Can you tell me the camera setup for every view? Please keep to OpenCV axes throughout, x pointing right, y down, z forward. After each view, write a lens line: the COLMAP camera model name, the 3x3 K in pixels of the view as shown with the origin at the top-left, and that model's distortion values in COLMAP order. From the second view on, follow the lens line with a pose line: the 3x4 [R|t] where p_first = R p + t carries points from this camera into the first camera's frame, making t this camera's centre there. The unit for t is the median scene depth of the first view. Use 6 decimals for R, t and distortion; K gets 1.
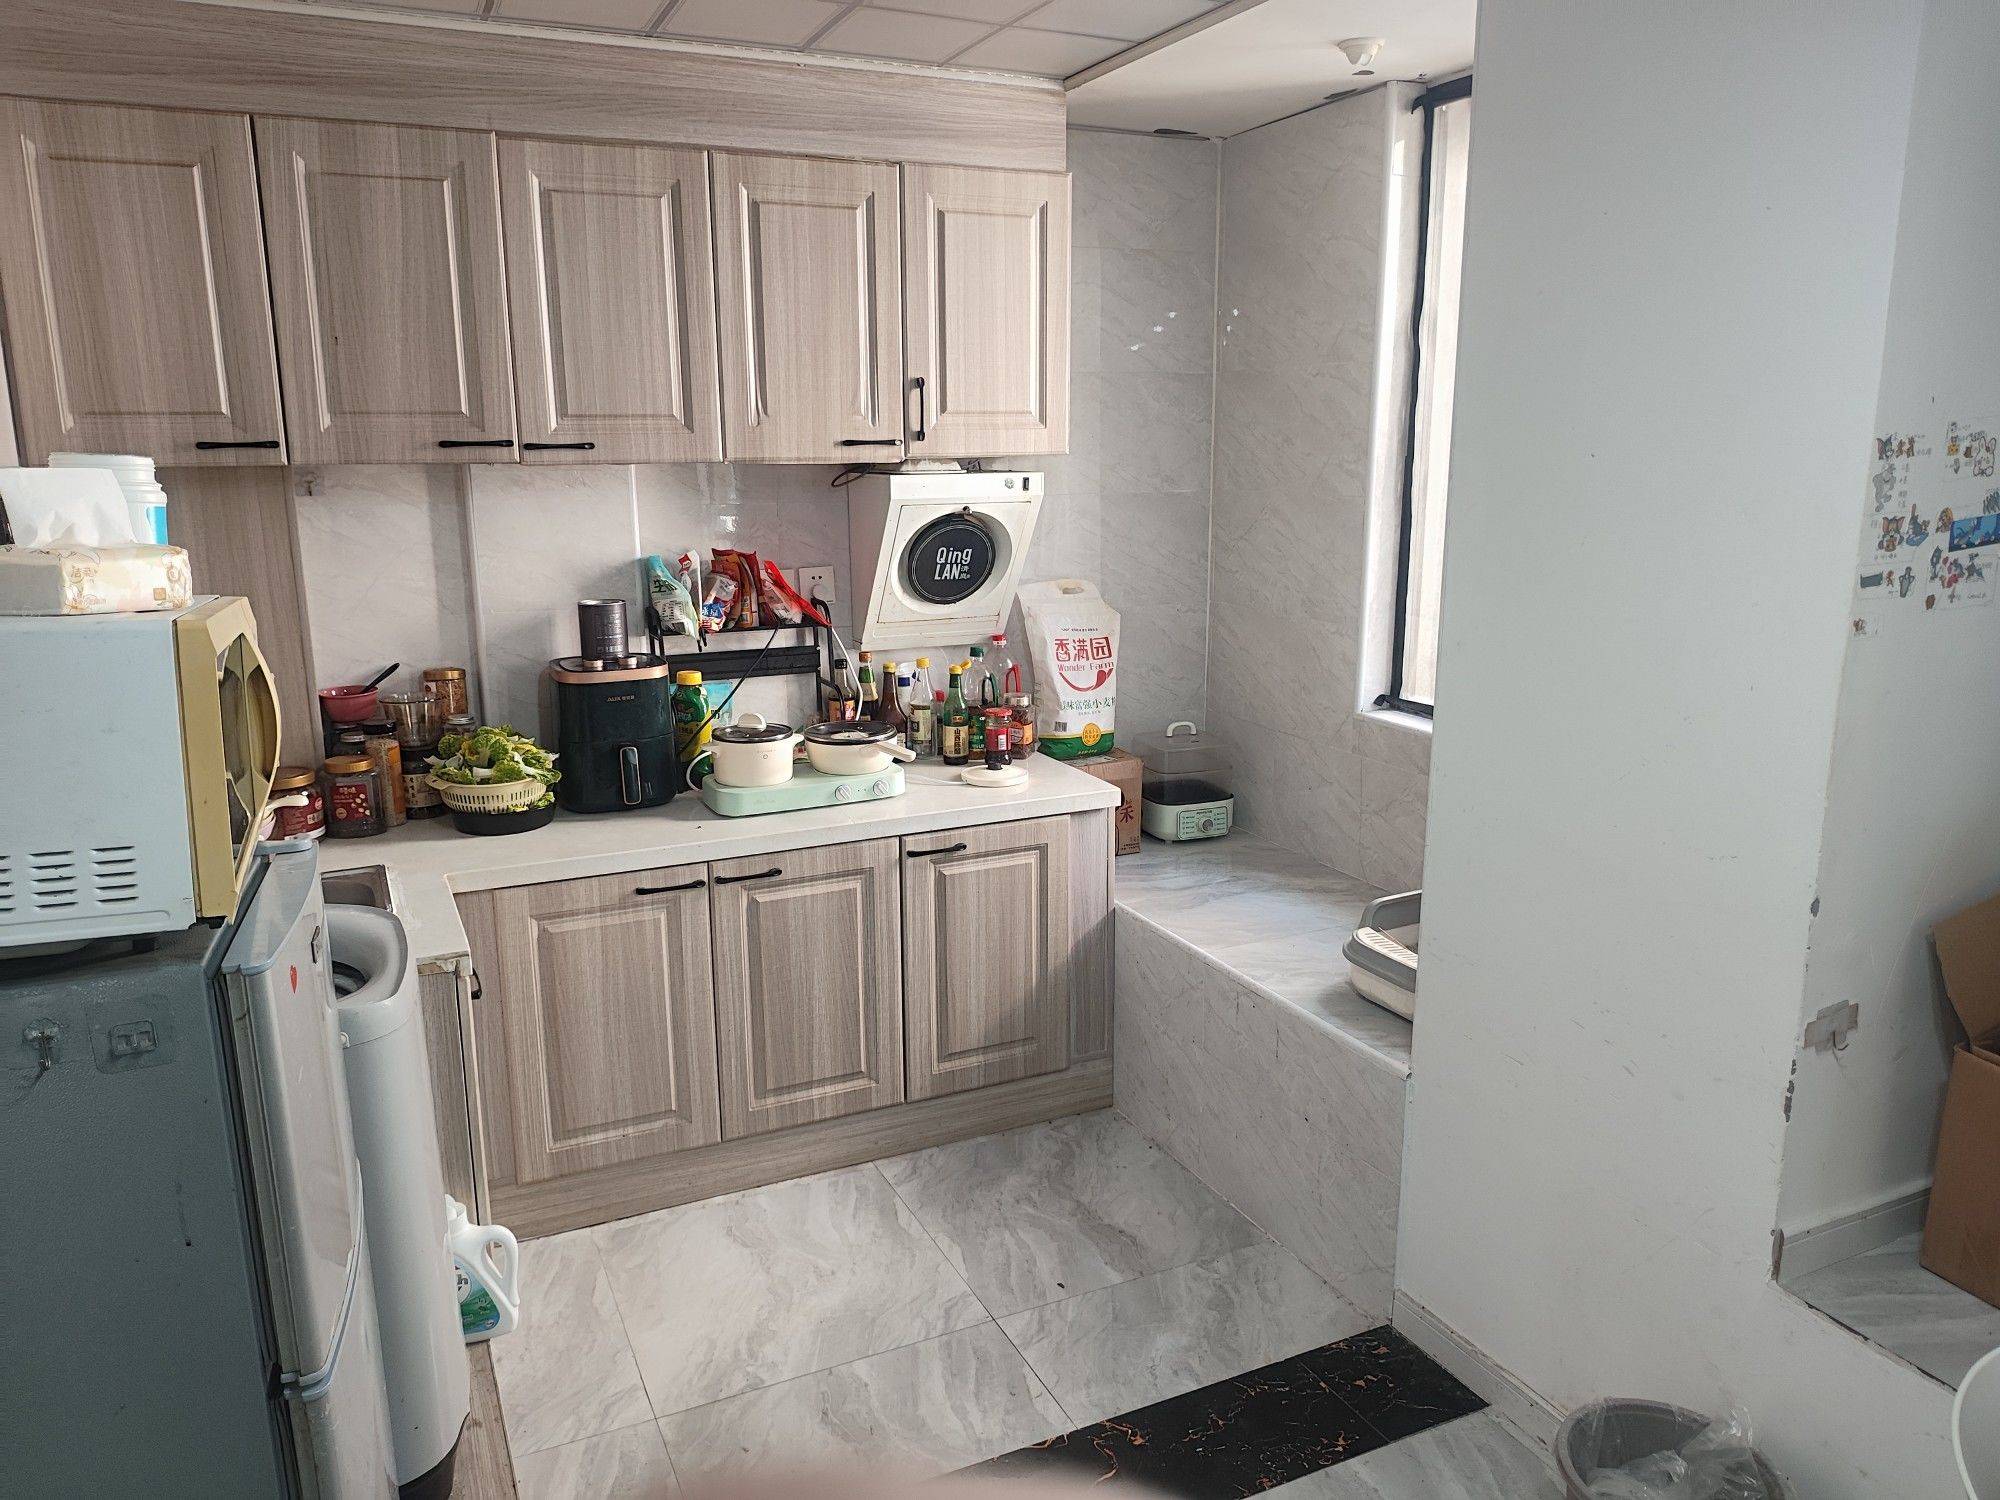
lens RADIAL K [[1407.6, 0, 994.7], [0, 1407.6, 762.7], [0, 0, 1]] dist [0.007663, -0.002724]
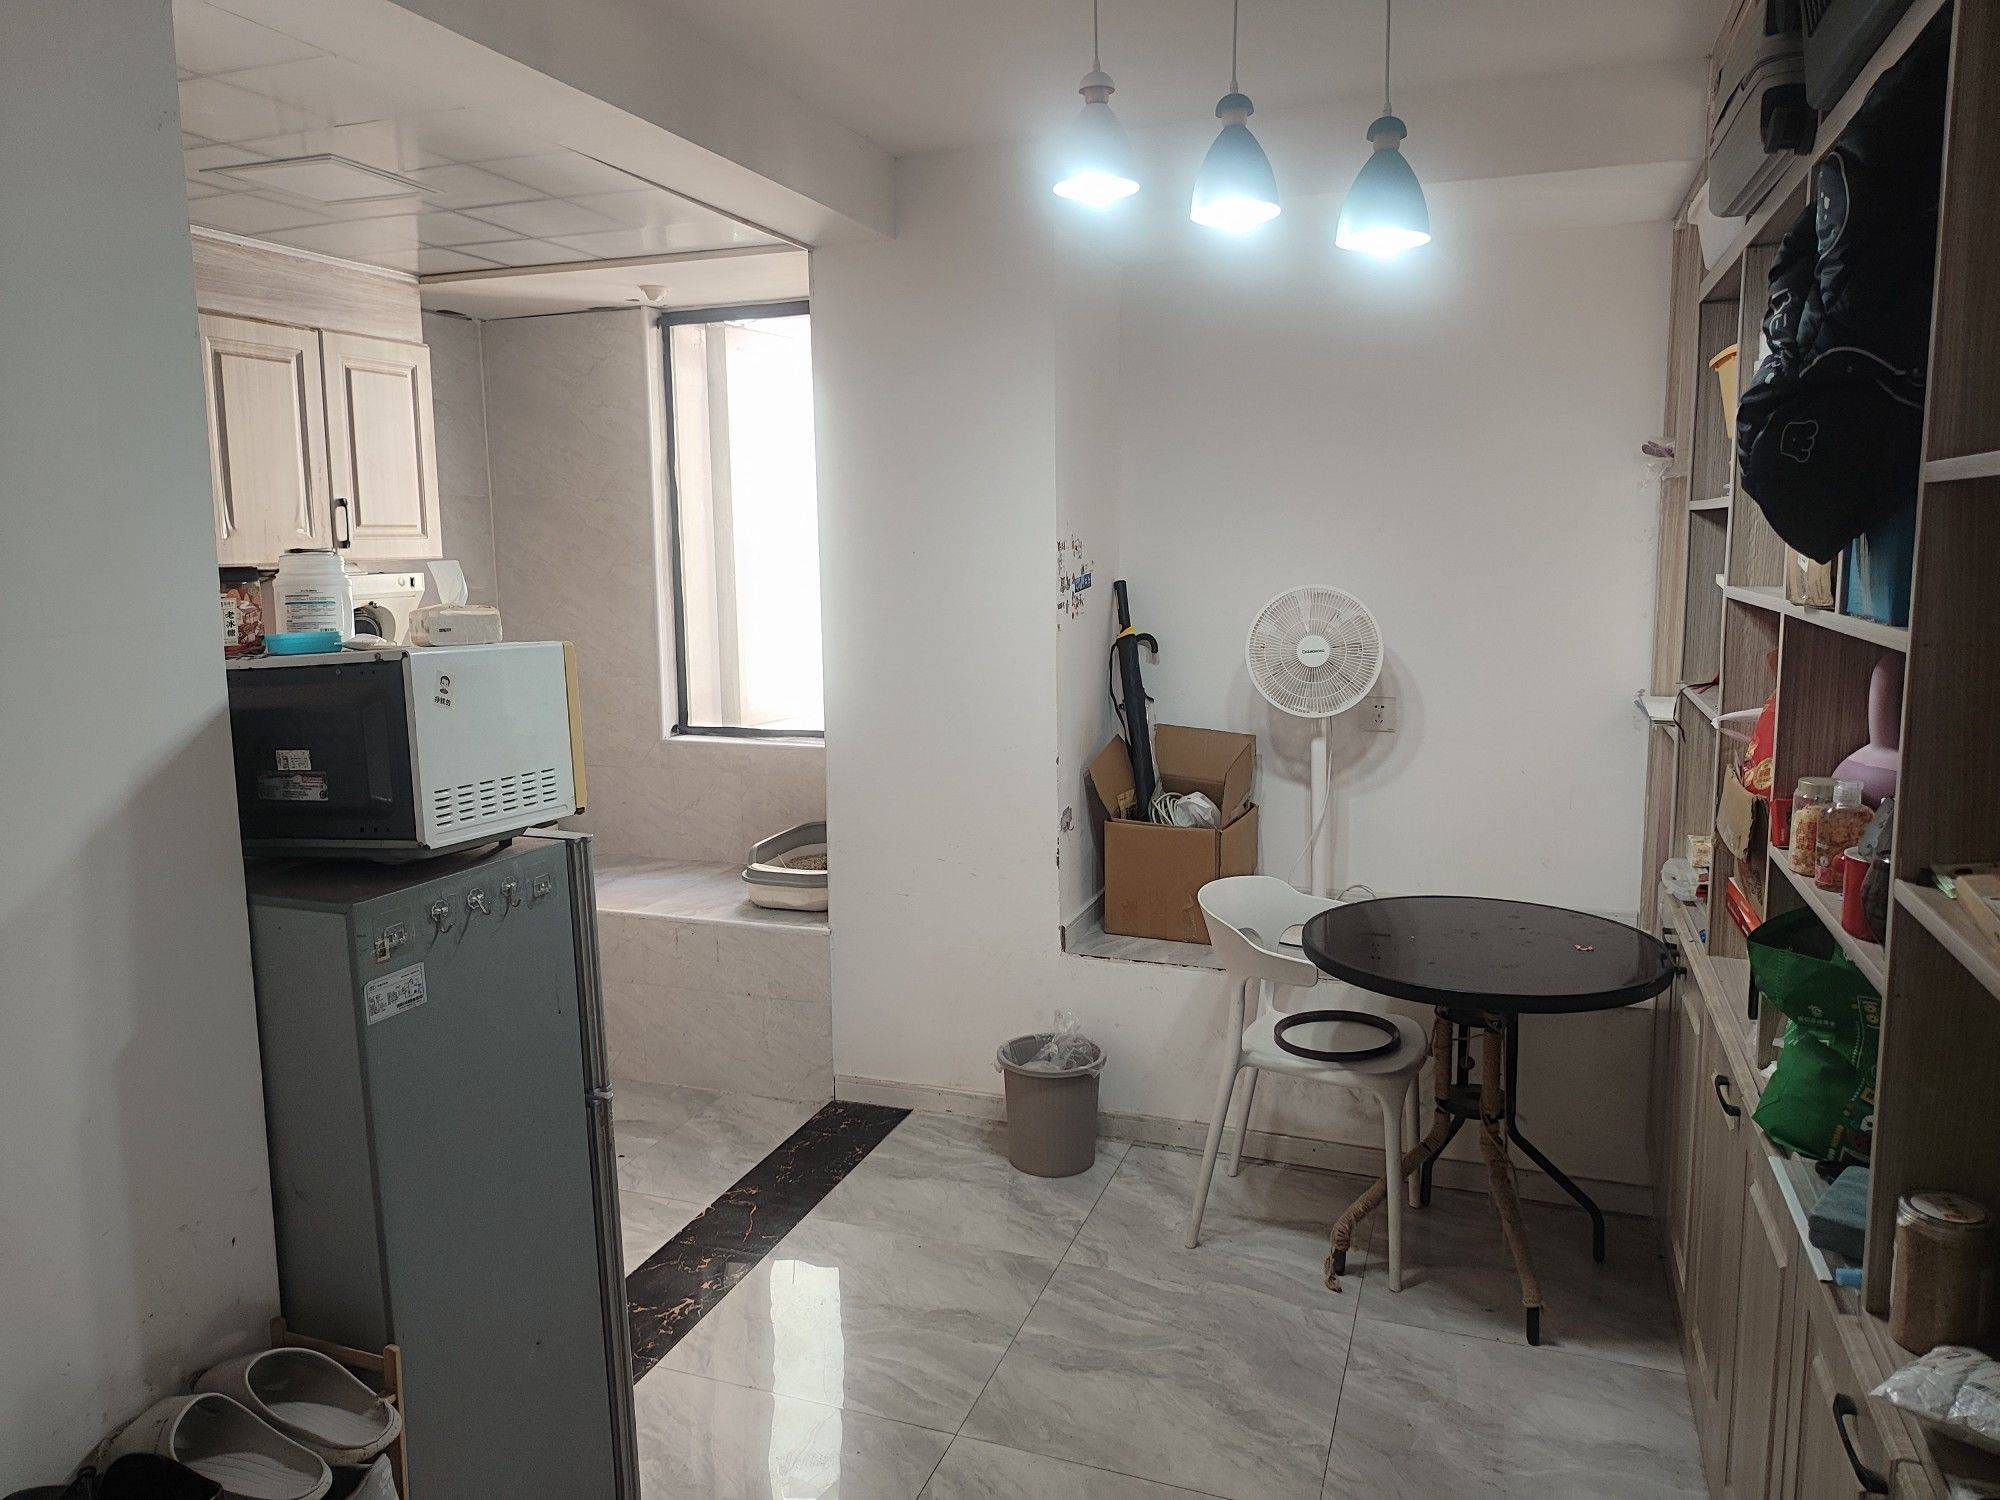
lens RADIAL K [[1440.7, 0, 1000.0], [0, 1440.7, 750.0], [0, 0, 1]] dist [0.003049, -0.002902]
pose [[0.698503, -0.106878, 0.707581, -0.576910], [0.168189, 0.985605, -0.017158, 0.062094], [-0.695562, 0.130992, 0.706424, -0.263101]]
